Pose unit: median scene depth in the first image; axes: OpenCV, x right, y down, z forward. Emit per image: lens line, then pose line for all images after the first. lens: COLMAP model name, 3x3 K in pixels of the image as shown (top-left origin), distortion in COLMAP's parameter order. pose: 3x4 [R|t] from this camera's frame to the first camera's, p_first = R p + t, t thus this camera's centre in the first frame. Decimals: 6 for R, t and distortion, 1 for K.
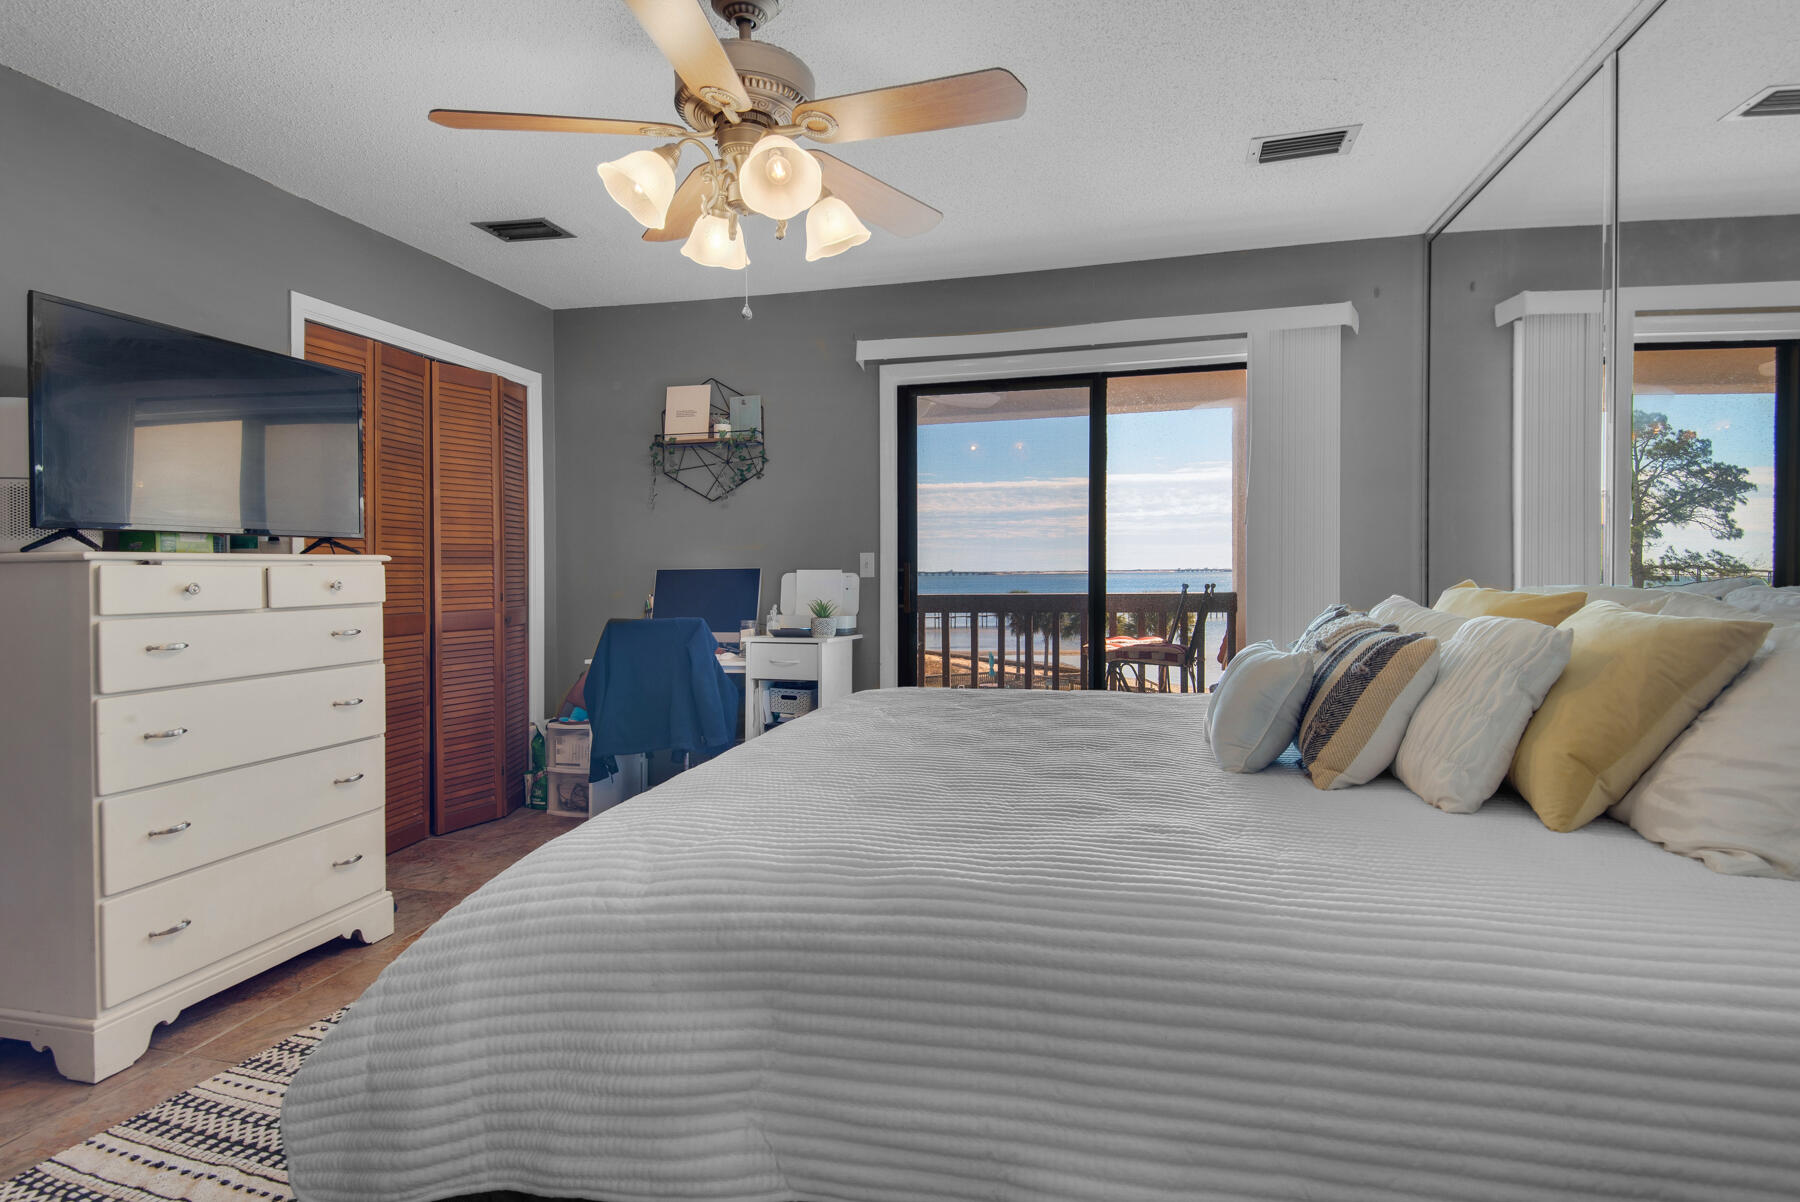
lens RADIAL K [[894.4, 0, 903.4], [0, 894.4, 589.2], [0, 0, 1]] dist [0.014713, -0.000948]
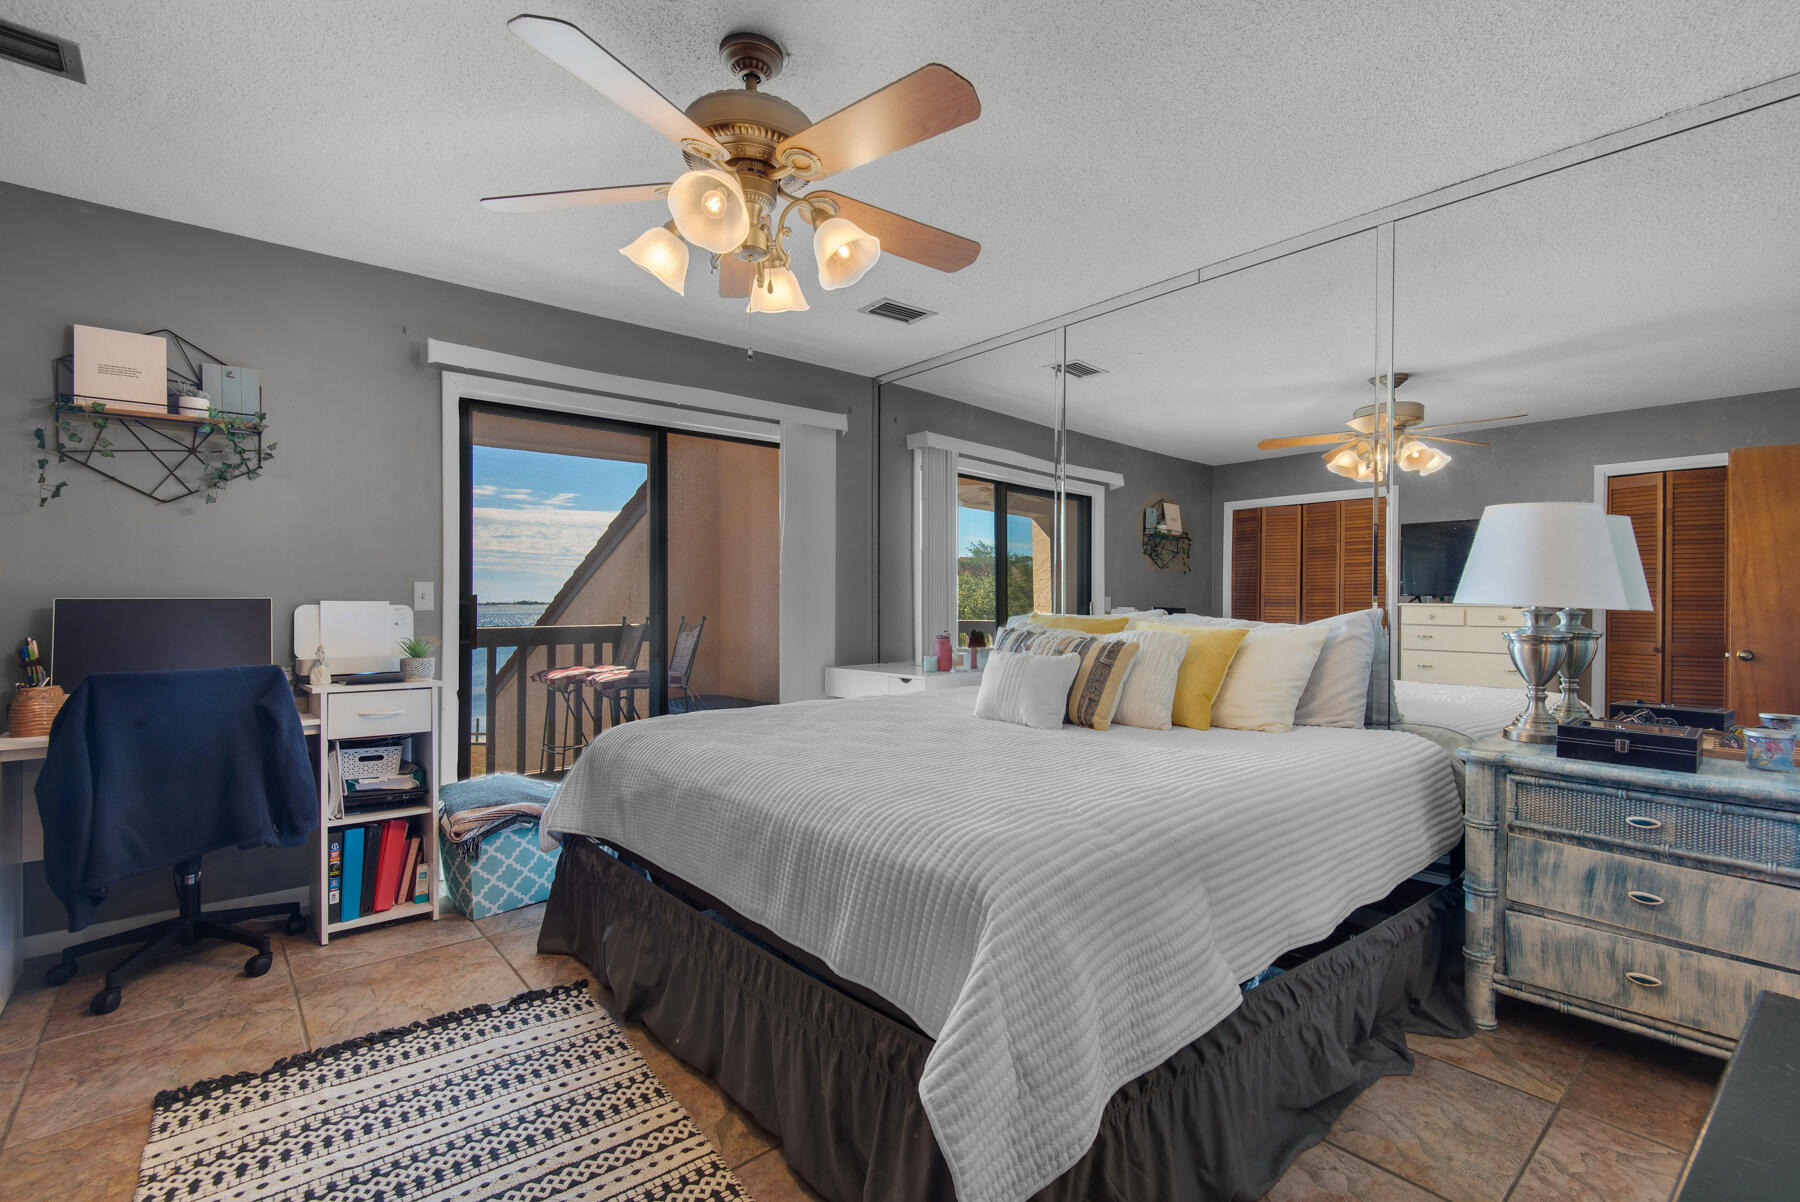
lens RADIAL K [[808.2, 0, 910.7], [0, 808.2, 613.0], [0, 0, 1]] dist [0.020179, -0.010508]
pose [[0.585005, -0.004158, 0.811019, -0.406033], [0.012485, 0.999915, -0.003879, -0.001809], [-0.810934, 0.012395, 0.585007, 0.153970]]
